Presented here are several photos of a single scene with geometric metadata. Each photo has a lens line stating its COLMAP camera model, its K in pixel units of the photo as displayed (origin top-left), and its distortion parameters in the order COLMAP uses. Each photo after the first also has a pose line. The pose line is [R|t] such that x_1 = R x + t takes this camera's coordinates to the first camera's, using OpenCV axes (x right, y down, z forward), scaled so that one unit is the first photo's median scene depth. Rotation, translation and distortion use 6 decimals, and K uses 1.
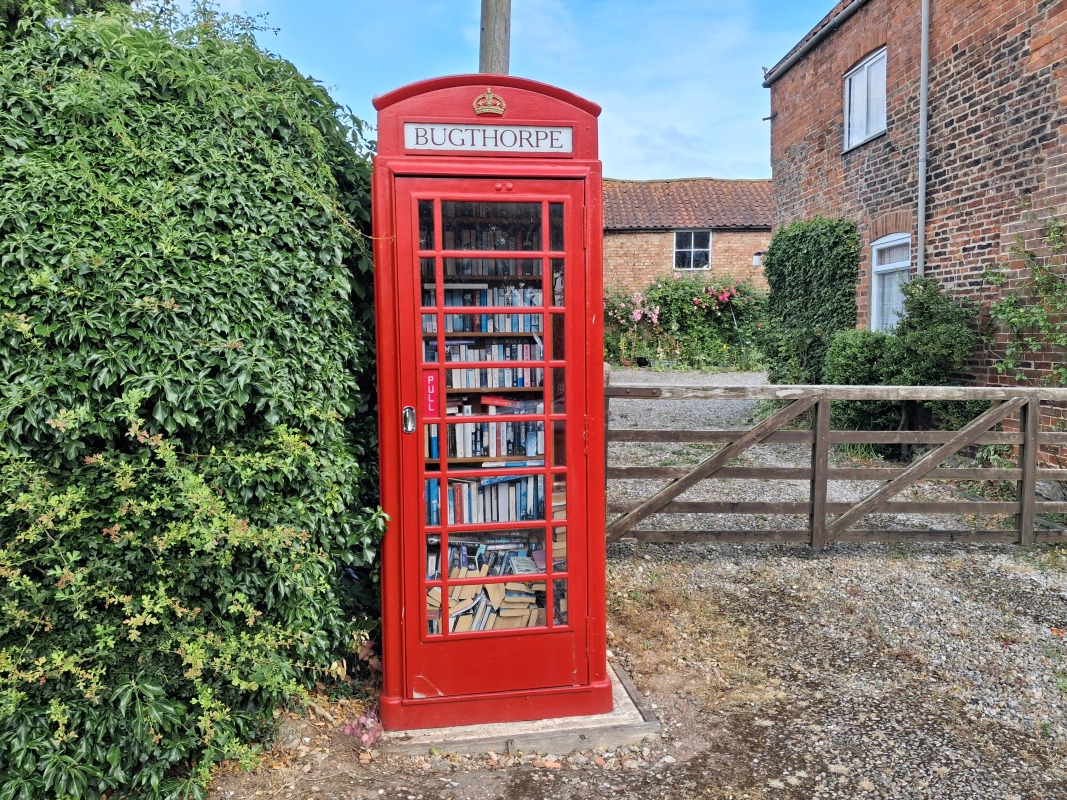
lens RADIAL K [[840.9, 0, 560.6], [0, 840.9, 397.5], [0, 0, 1]] dist [0.022119, -0.039363]
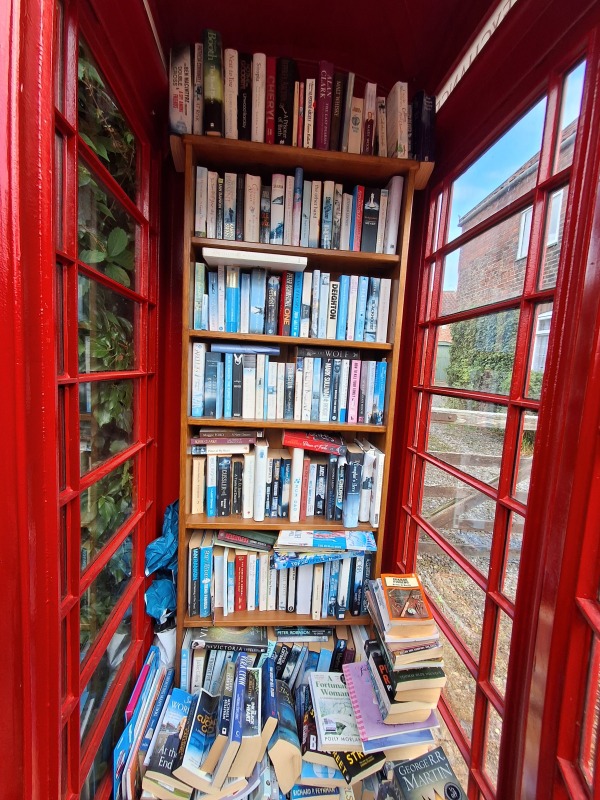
lens RADIAL K [[369.4, 0, 300.0], [0, 369.4, 400.0], [0, 0, 1]] dist [-0.034550, -0.000043]
pose [[0.996226, 0.072153, -0.048253, -0.083501], [-0.070684, 0.997002, 0.031491, -0.045234], [0.050381, -0.027961, 0.998339, 0.854438]]
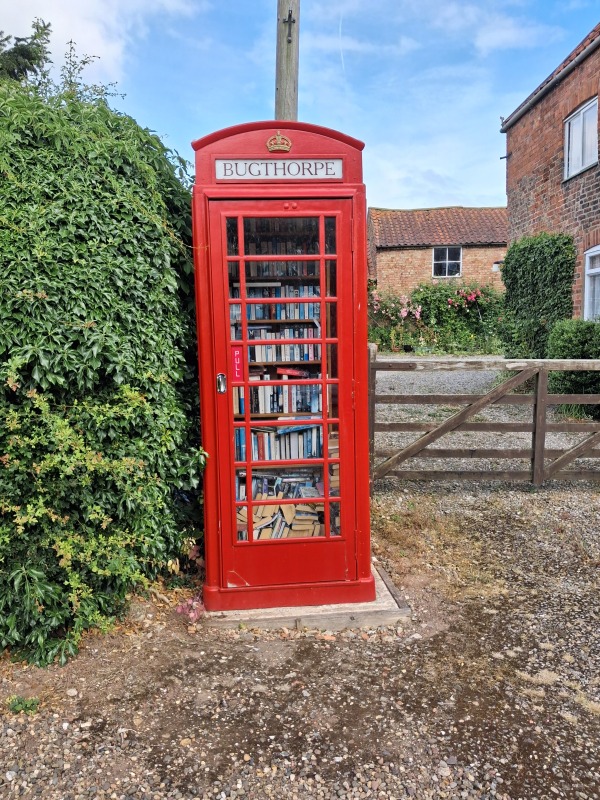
lens RADIAL K [[630.5, 0, 300.0], [0, 630.5, 400.0], [0, 0, 1]] dist [0.003412, -0.008684]
pose [[0.997105, -0.004266, -0.075917, 0.020935], [0.006941, 0.999363, 0.035014, 0.018949], [0.075719, -0.035440, 0.996499, 0.004968]]
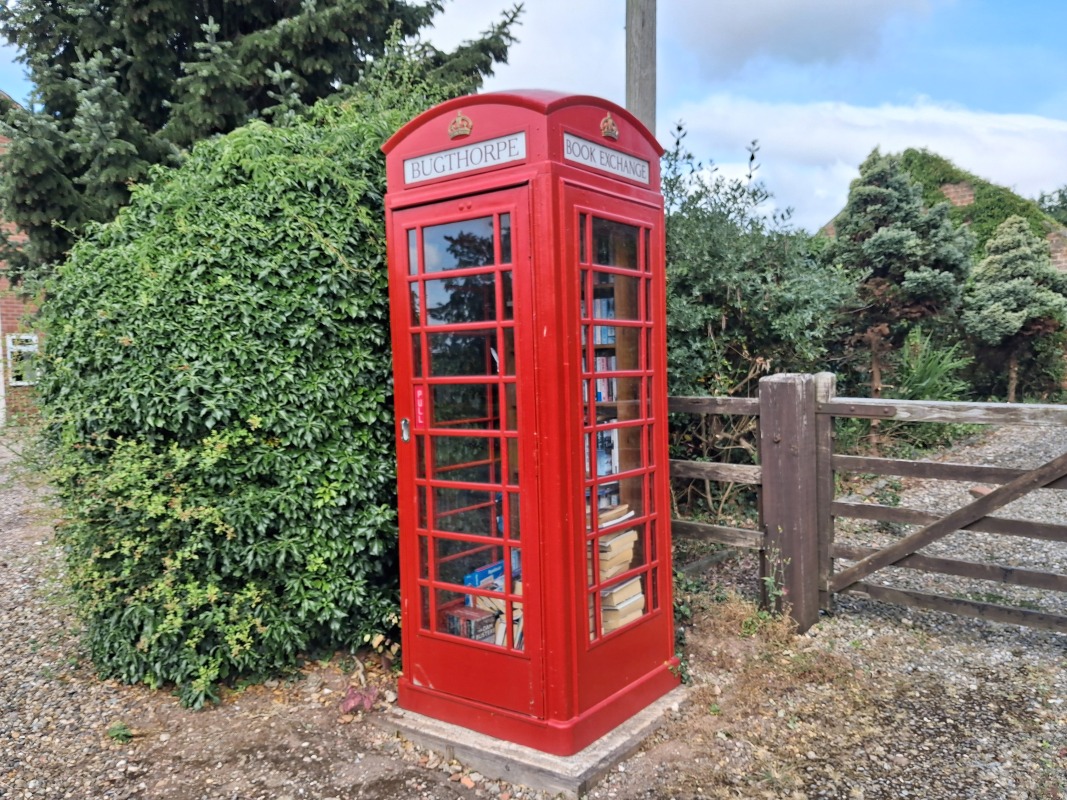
lens RADIAL K [[850.7, 0, 560.9], [0, 850.7, 399.0], [0, 0, 1]] dist [-0.004849, -0.008232]
pose [[0.703241, 0.016914, -0.710751, 0.737442], [-0.023115, 0.999732, 0.000921, -0.018062], [0.710576, 0.015781, 0.703443, 0.353479]]
